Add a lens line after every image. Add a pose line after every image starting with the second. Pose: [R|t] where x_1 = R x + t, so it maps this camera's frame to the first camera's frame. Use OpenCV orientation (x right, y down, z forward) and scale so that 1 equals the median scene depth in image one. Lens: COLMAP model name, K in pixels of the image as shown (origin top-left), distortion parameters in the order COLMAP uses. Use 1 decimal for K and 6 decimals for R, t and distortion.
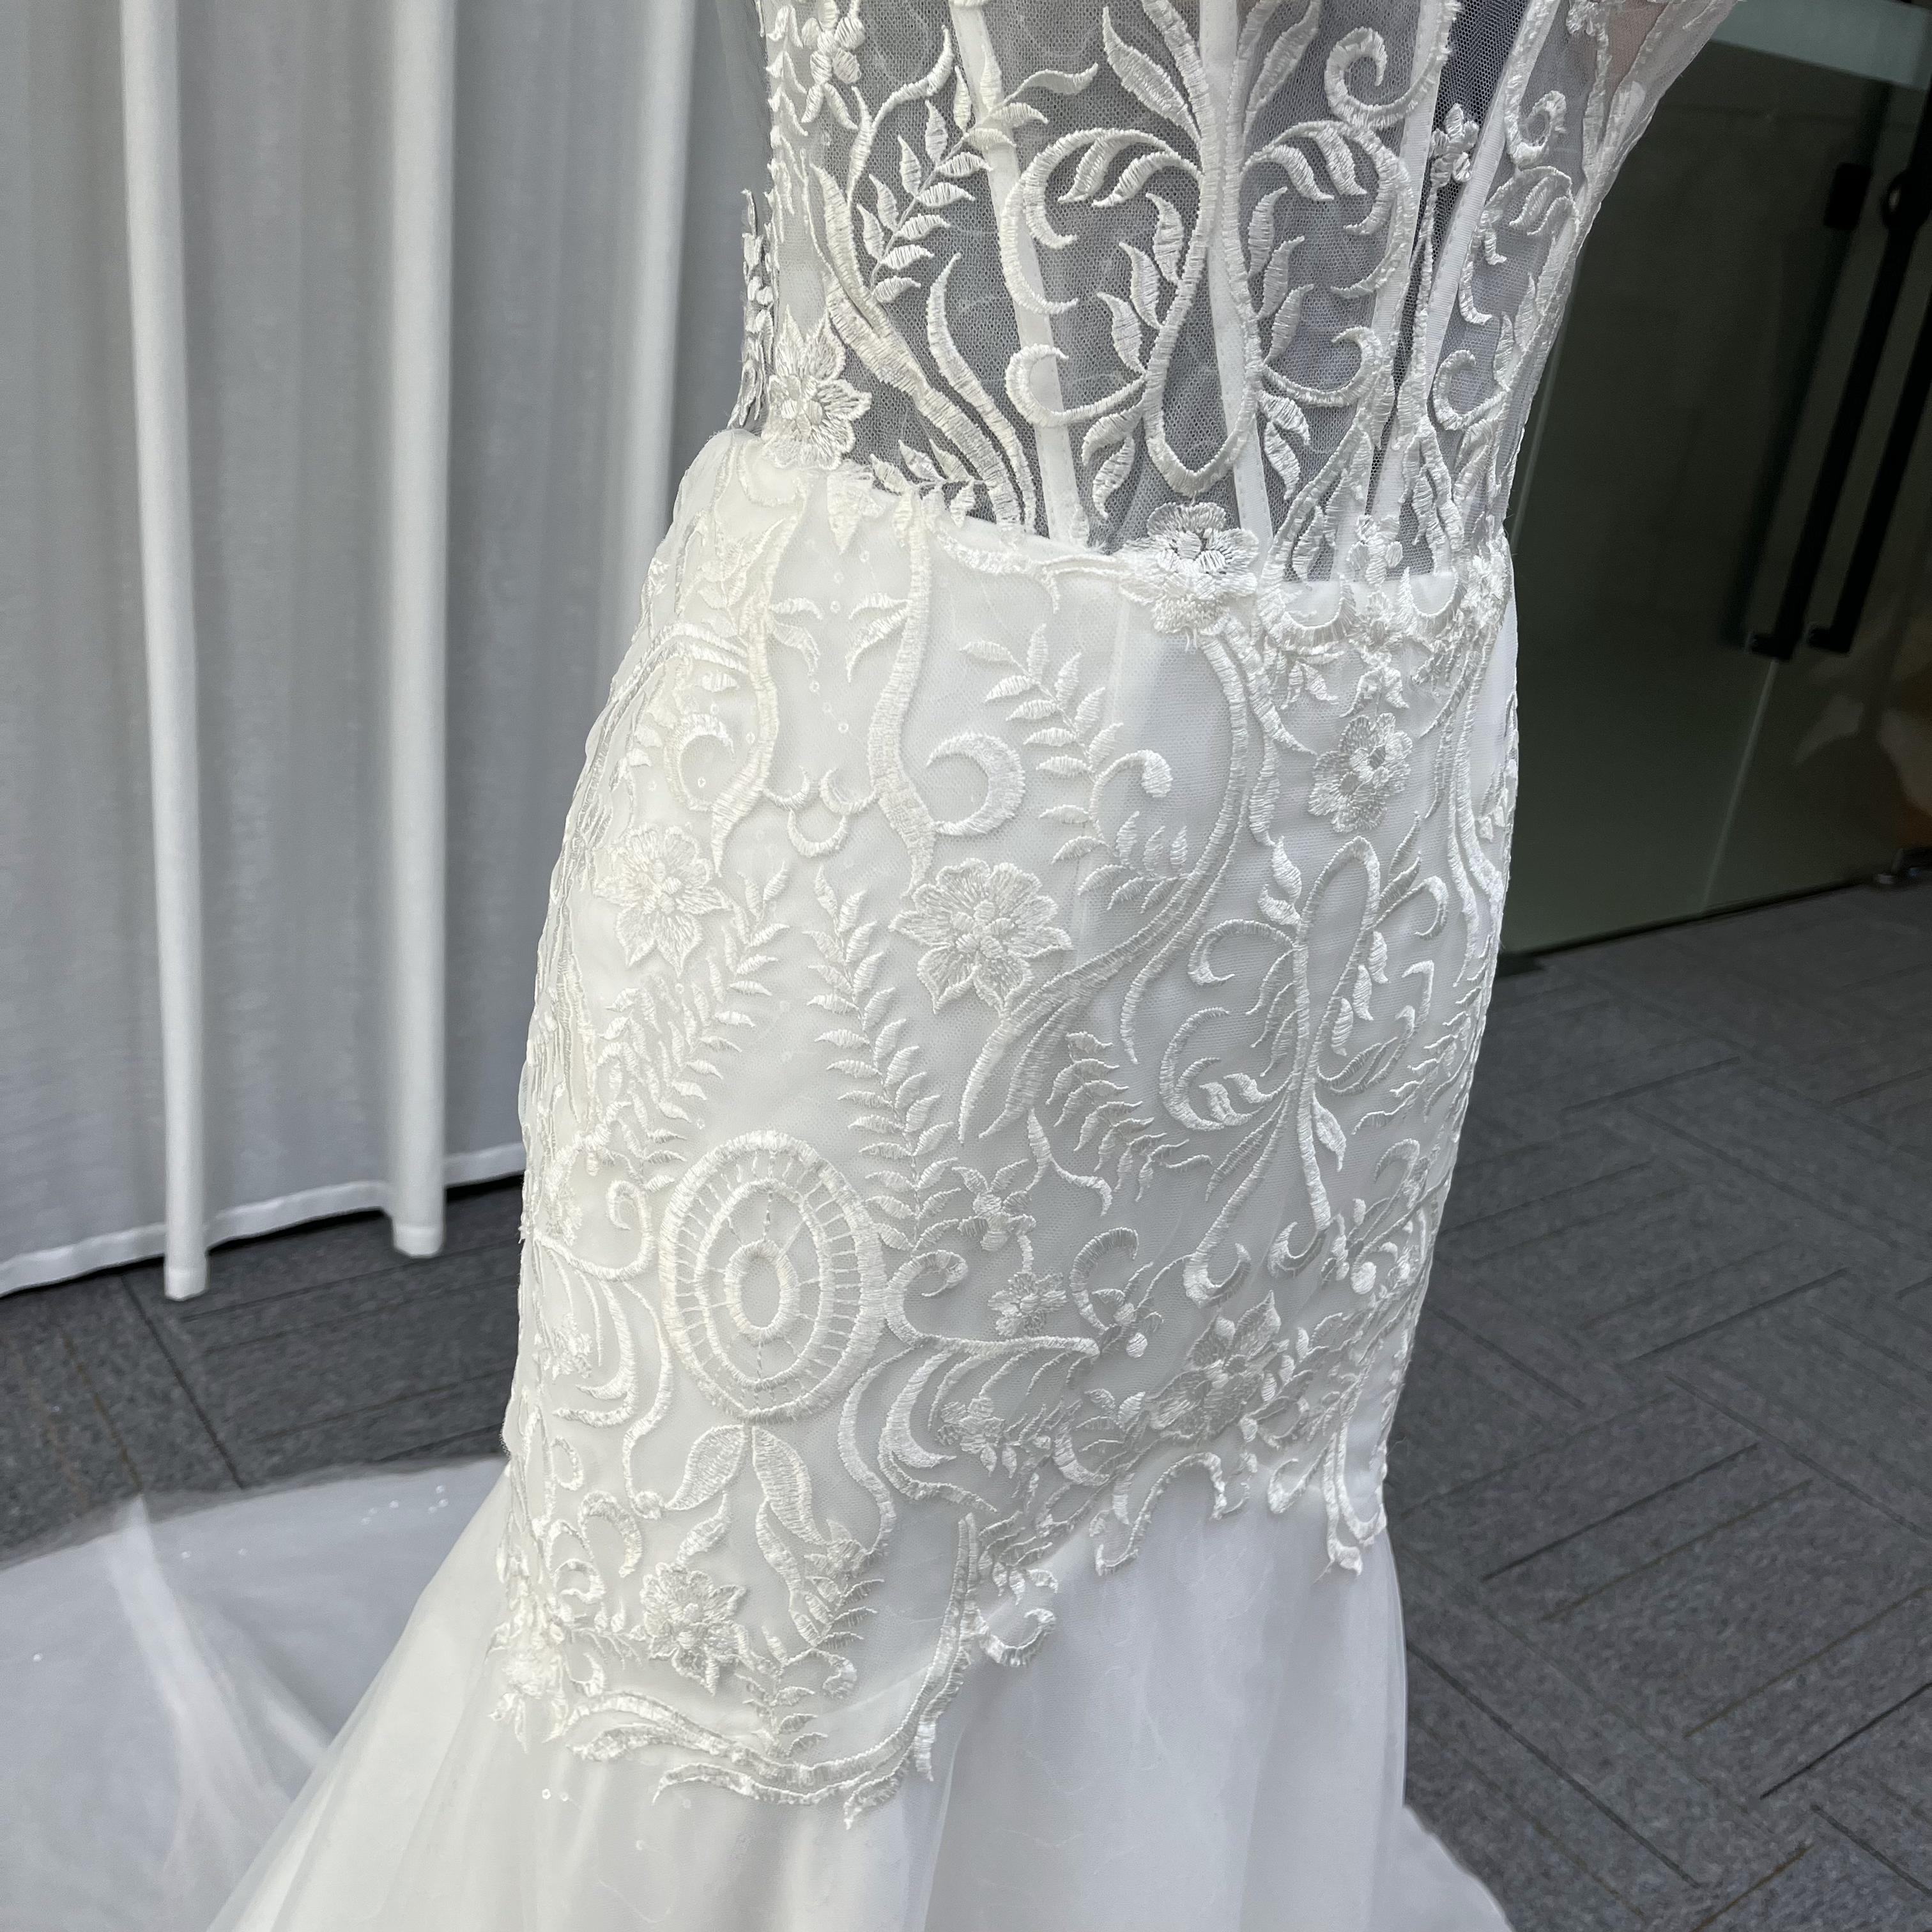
lens RADIAL K [[1957.6, 0, 953.5], [0, 1957.6, 967.5], [0, 0, 1]] dist [0.048406, 0.000000]
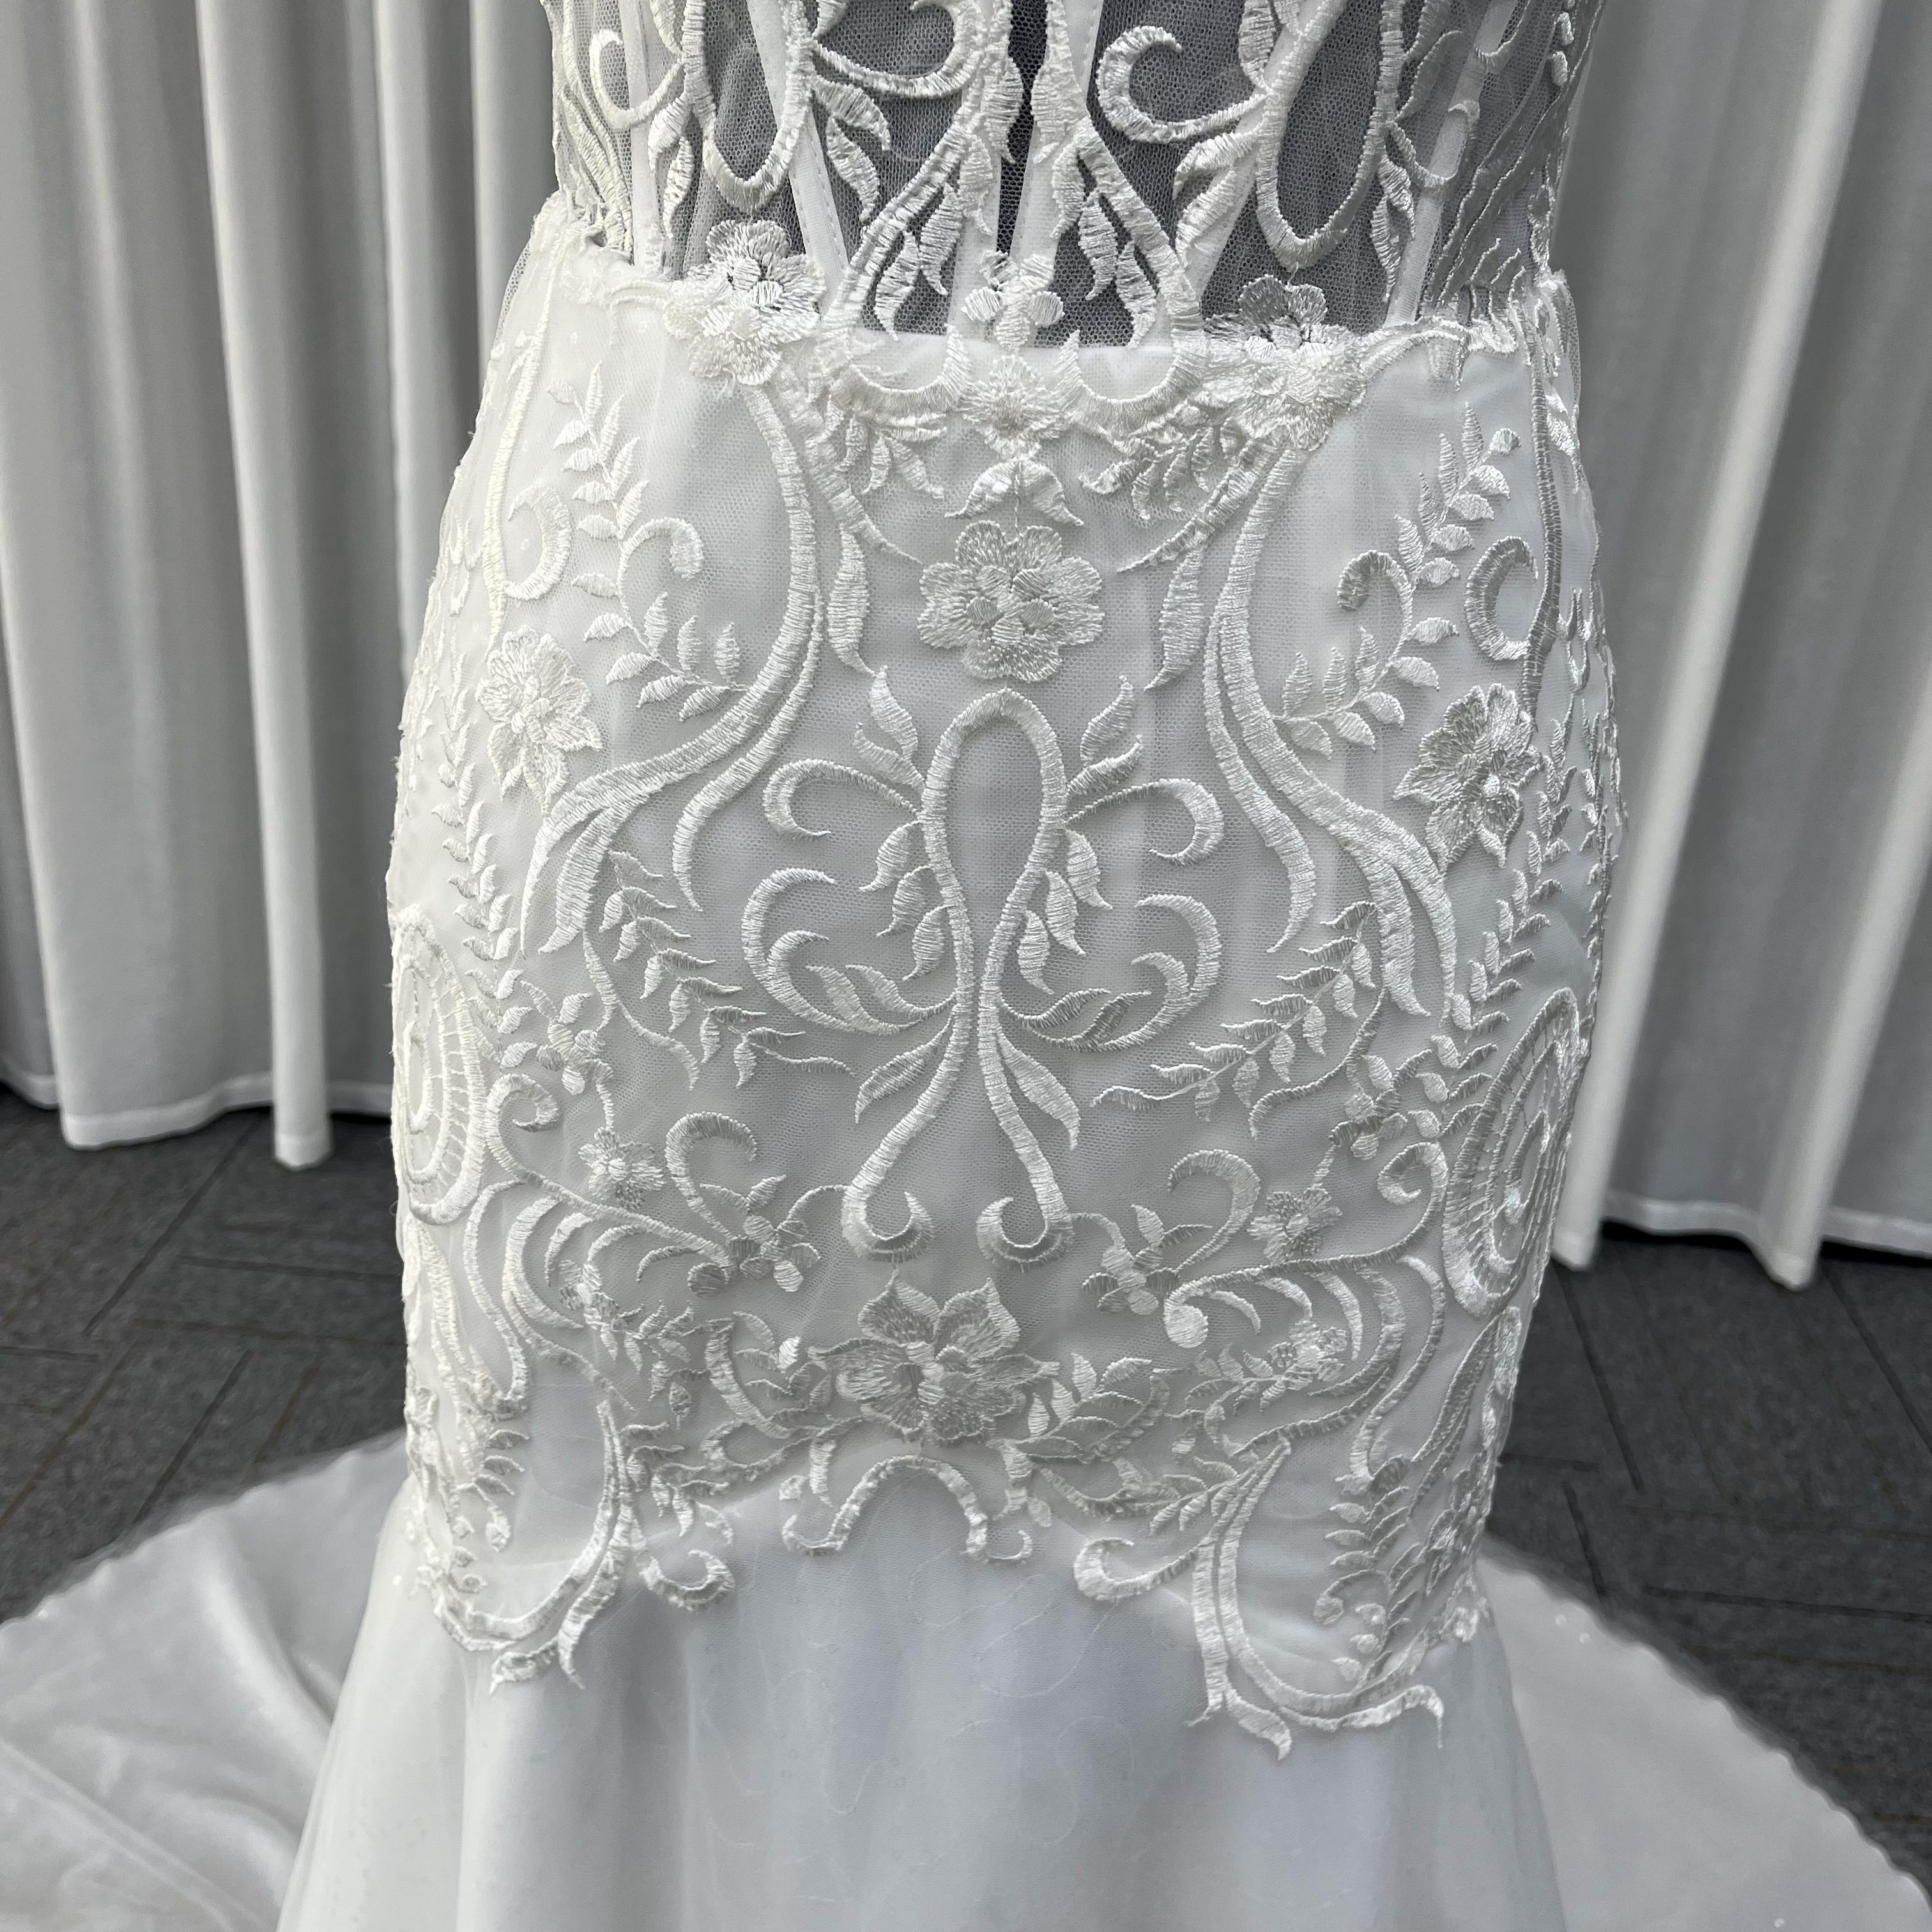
lens RADIAL K [[1957.6, 0, 963.3], [0, 1957.6, 949.7], [0, 0, 1]] dist [0.048406, 0.000000]
pose [[0.770356, 0.202440, -0.604624, 0.732274], [-0.226685, 0.973263, 0.037046, 0.009469], [0.595958, 0.108521, 0.795649, 0.419097]]
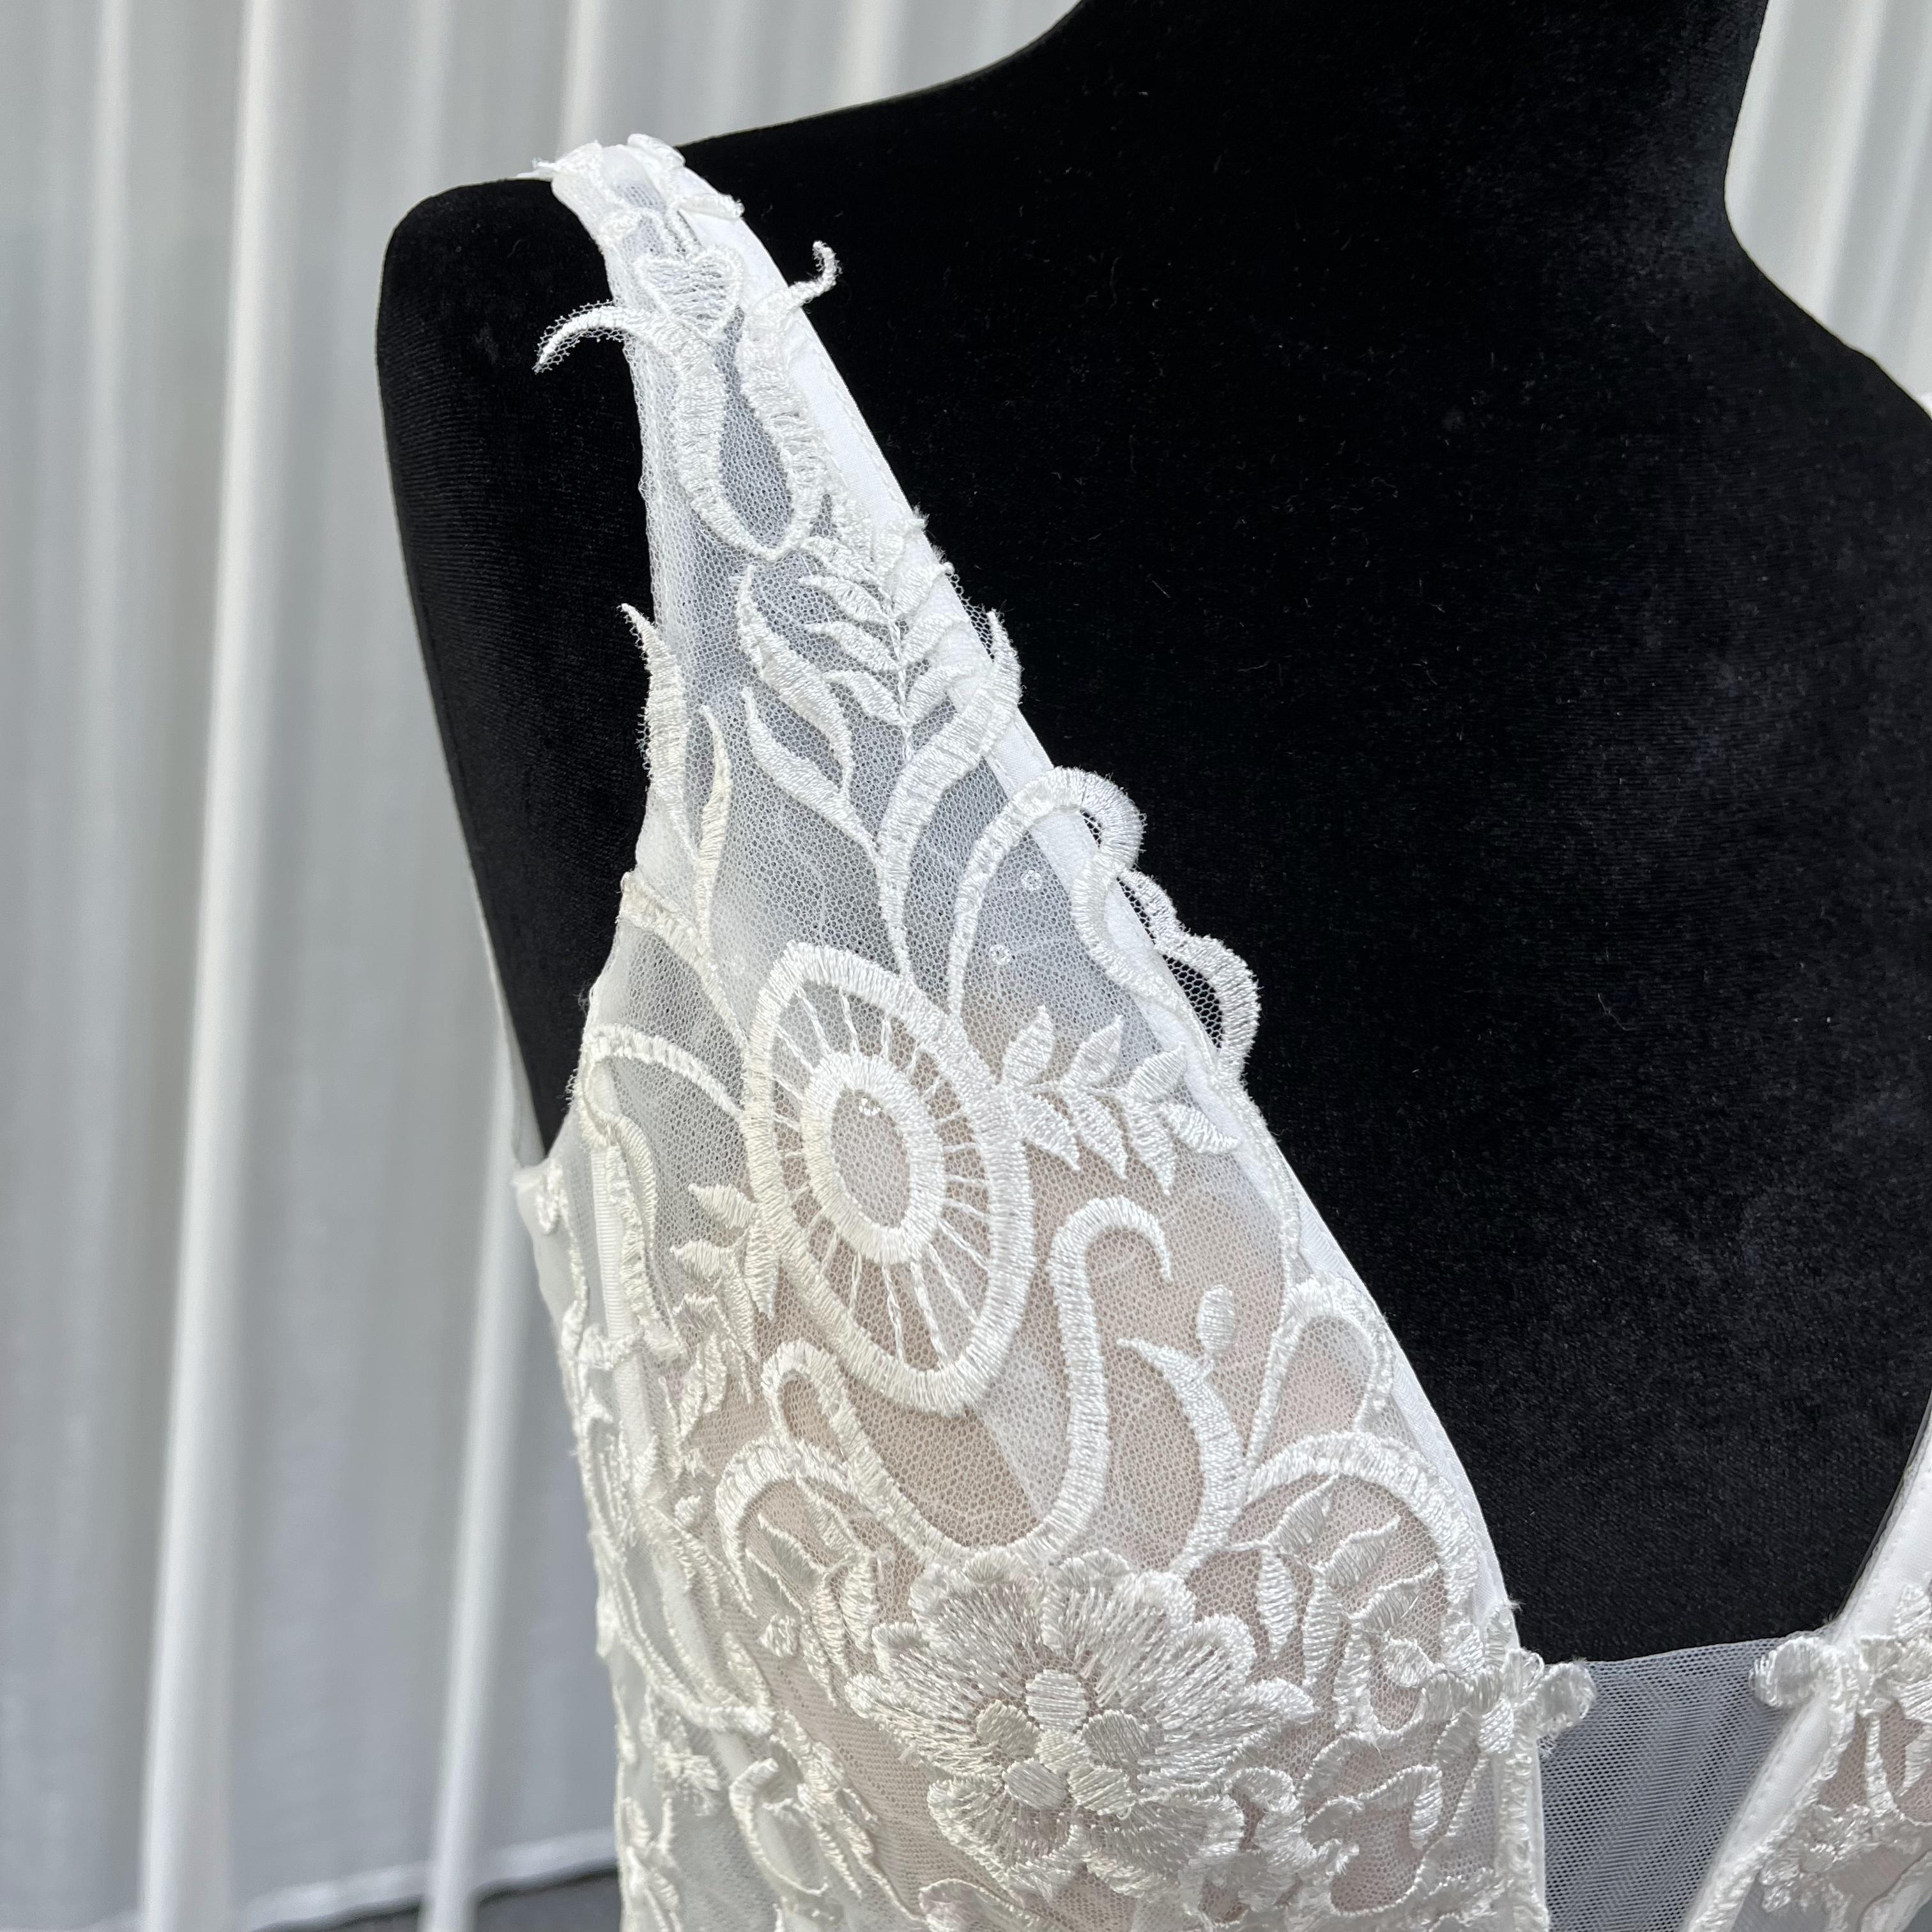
lens RADIAL K [[1957.6, 0, 982.8], [0, 1957.6, 960.6], [0, 0, 1]] dist [0.048406, 0.000000]
pose [[0.976119, 0.045799, -0.212355, 0.179013], [-0.087371, 0.977745, -0.190738, -0.609251], [0.198893, 0.204736, 0.958397, 0.259324]]
